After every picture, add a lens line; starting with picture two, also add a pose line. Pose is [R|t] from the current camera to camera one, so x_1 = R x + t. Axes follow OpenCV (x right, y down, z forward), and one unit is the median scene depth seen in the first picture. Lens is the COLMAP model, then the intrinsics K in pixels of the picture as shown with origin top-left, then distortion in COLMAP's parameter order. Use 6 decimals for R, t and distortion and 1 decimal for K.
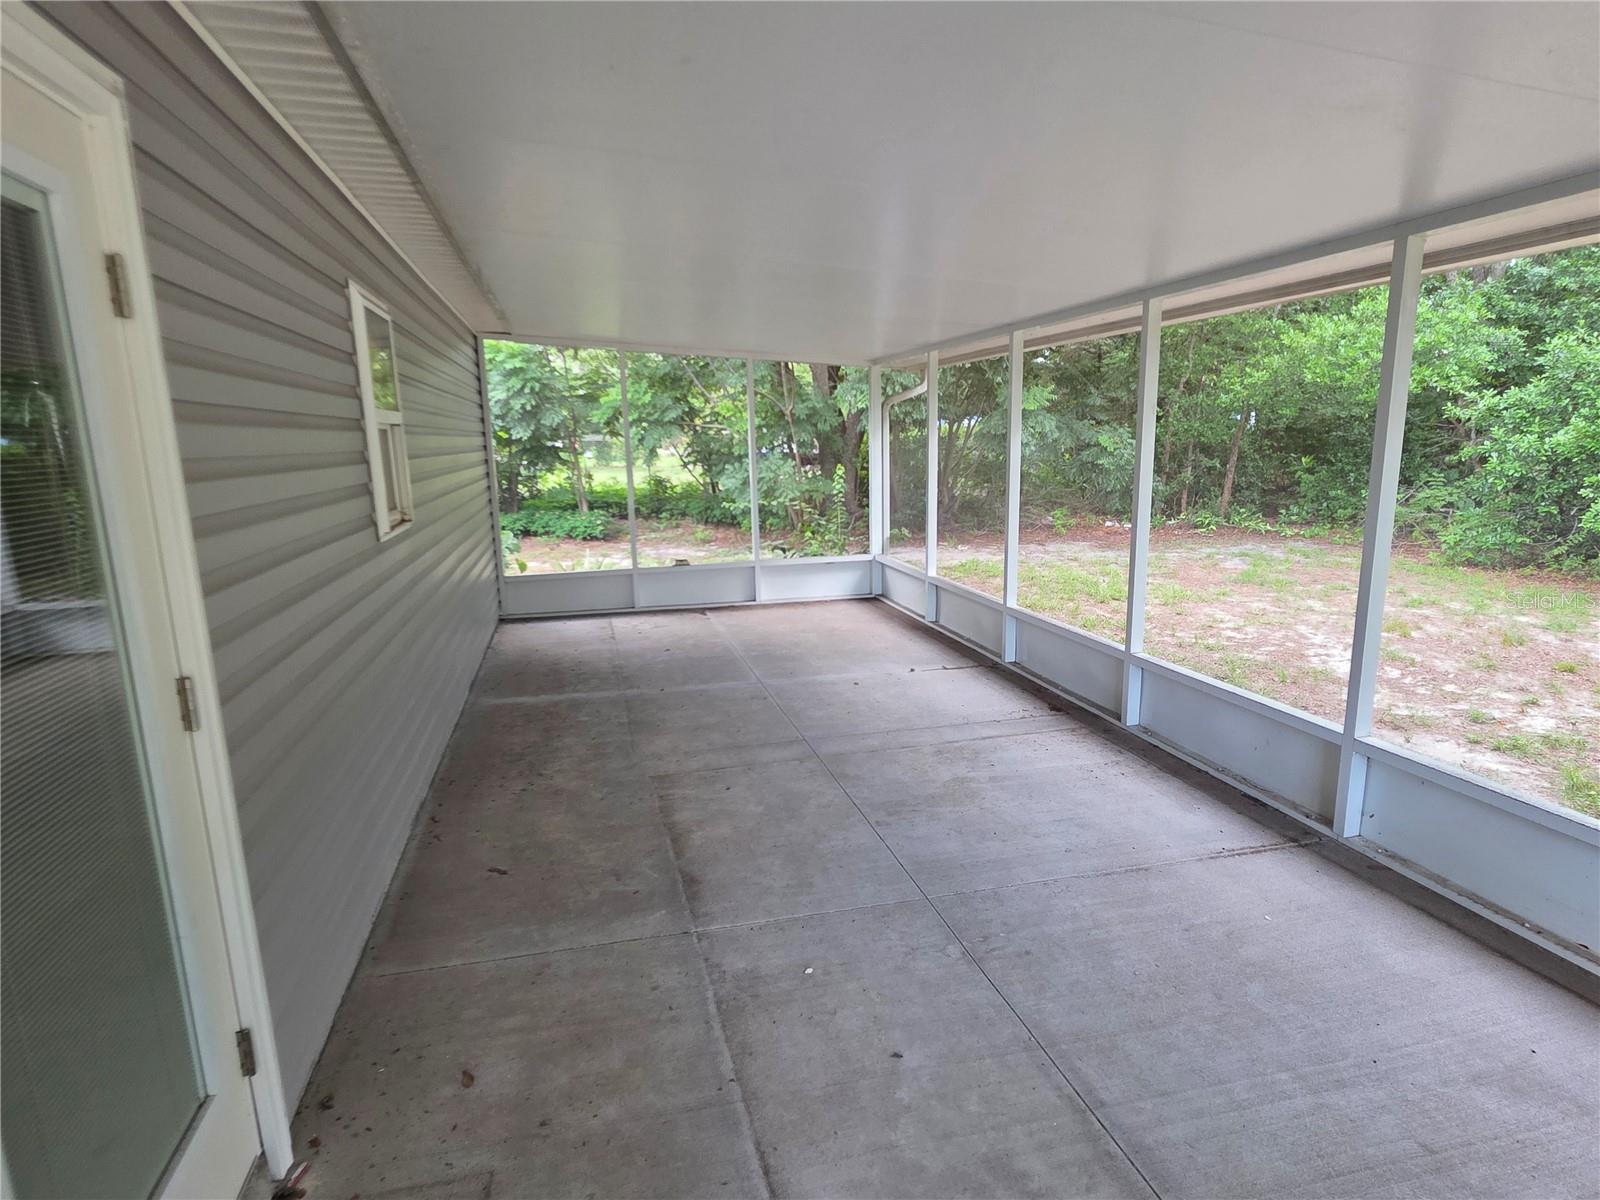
lens RADIAL K [[825.2, 0, 792.1], [0, 825.2, 600.8], [0, 0, 1]] dist [-0.002438, -0.003163]
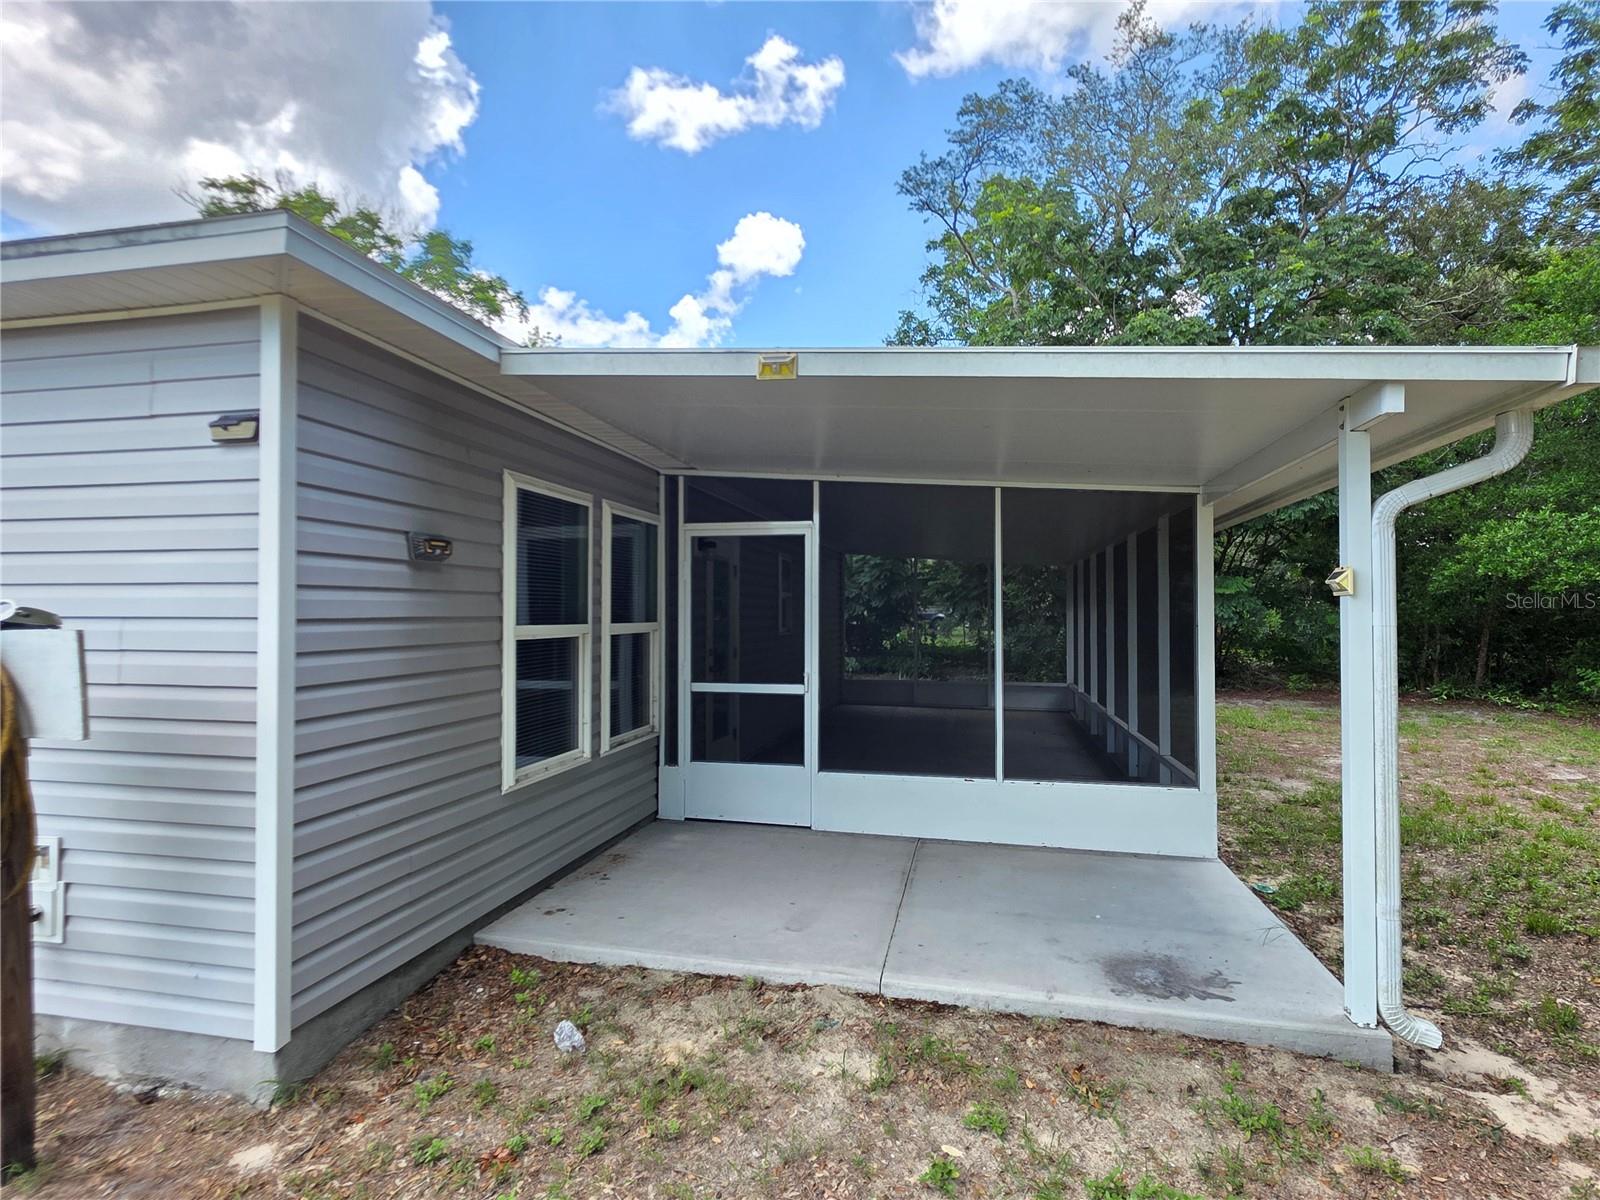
lens RADIAL K [[825.2, 0, 803.3], [0, 825.2, 600.5], [0, 0, 1]] dist [-0.002438, -0.003163]
pose [[0.894951, 0.018138, -0.445796, 0.244010], [-0.110109, 0.977247, -0.181286, 0.089789], [0.432365, 0.211328, 0.876585, -0.431253]]
